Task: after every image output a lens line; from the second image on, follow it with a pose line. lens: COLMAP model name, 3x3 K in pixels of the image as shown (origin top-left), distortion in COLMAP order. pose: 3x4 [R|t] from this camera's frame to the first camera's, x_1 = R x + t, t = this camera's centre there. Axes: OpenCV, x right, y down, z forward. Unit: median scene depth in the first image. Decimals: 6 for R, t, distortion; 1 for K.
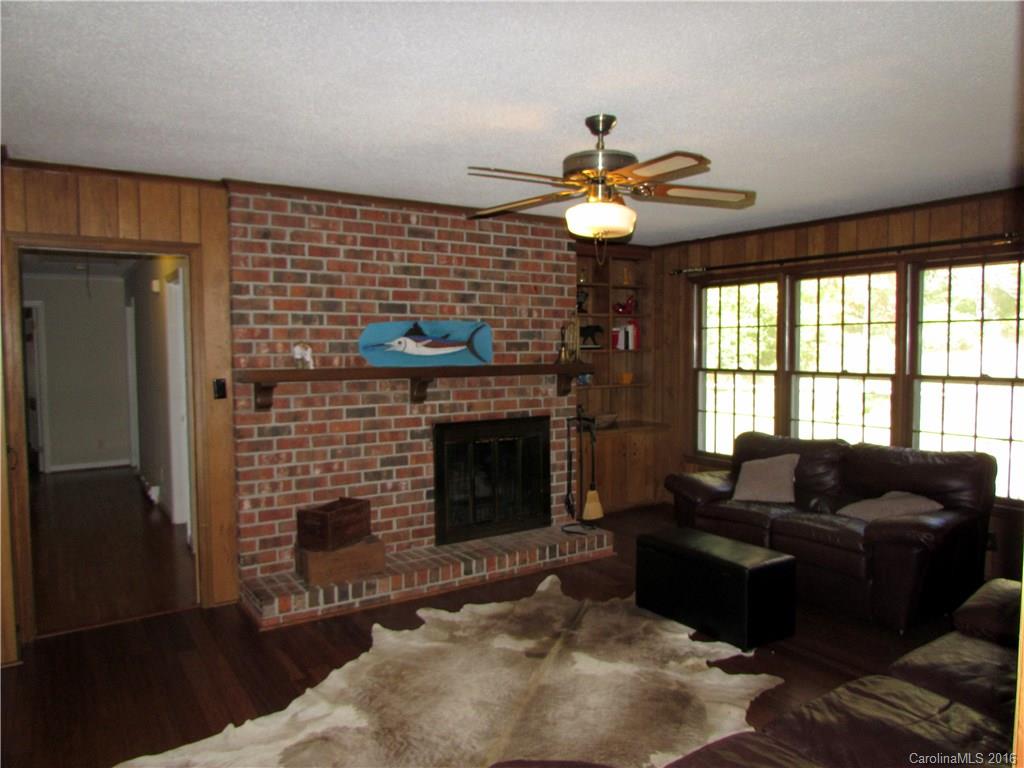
lens RADIAL K [[726.2, 0, 506.8], [0, 726.2, 383.6], [0, 0, 1]] dist [0.006709, 0.001124]
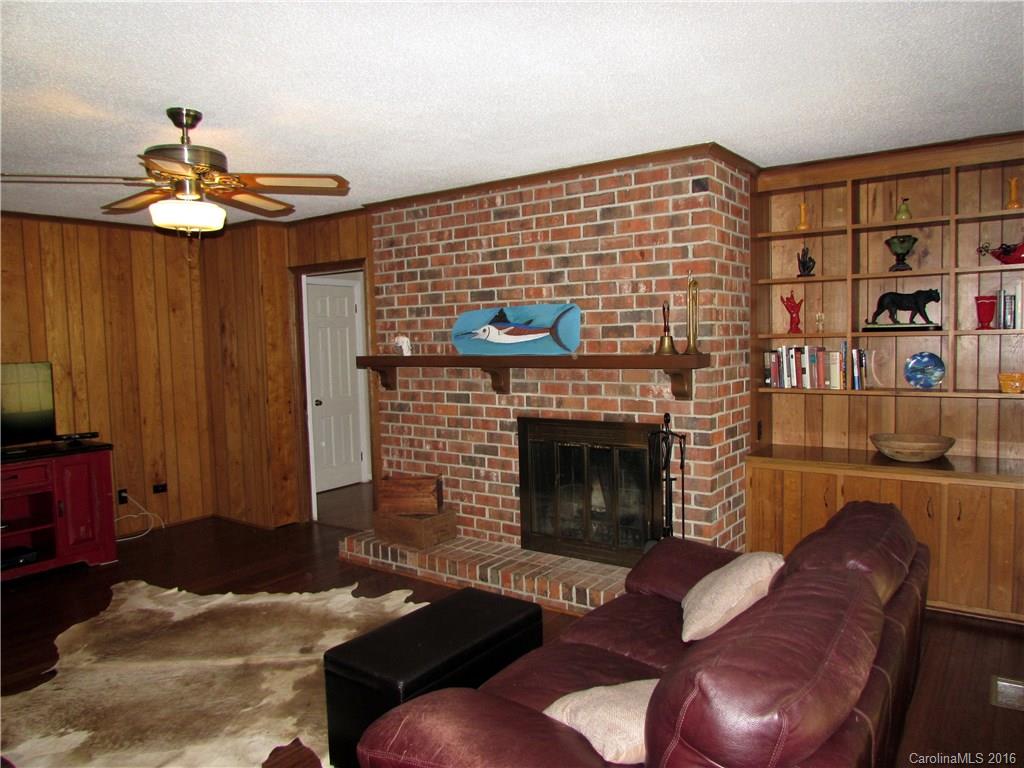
lens RADIAL K [[726.2, 0, 509.0], [0, 726.2, 384.3], [0, 0, 1]] dist [0.006709, 0.001124]
pose [[0.360823, 0.056611, -0.930915, 0.767458], [-0.027607, 0.998367, 0.050012, -0.032931], [0.932226, 0.007654, 0.361797, 0.659659]]
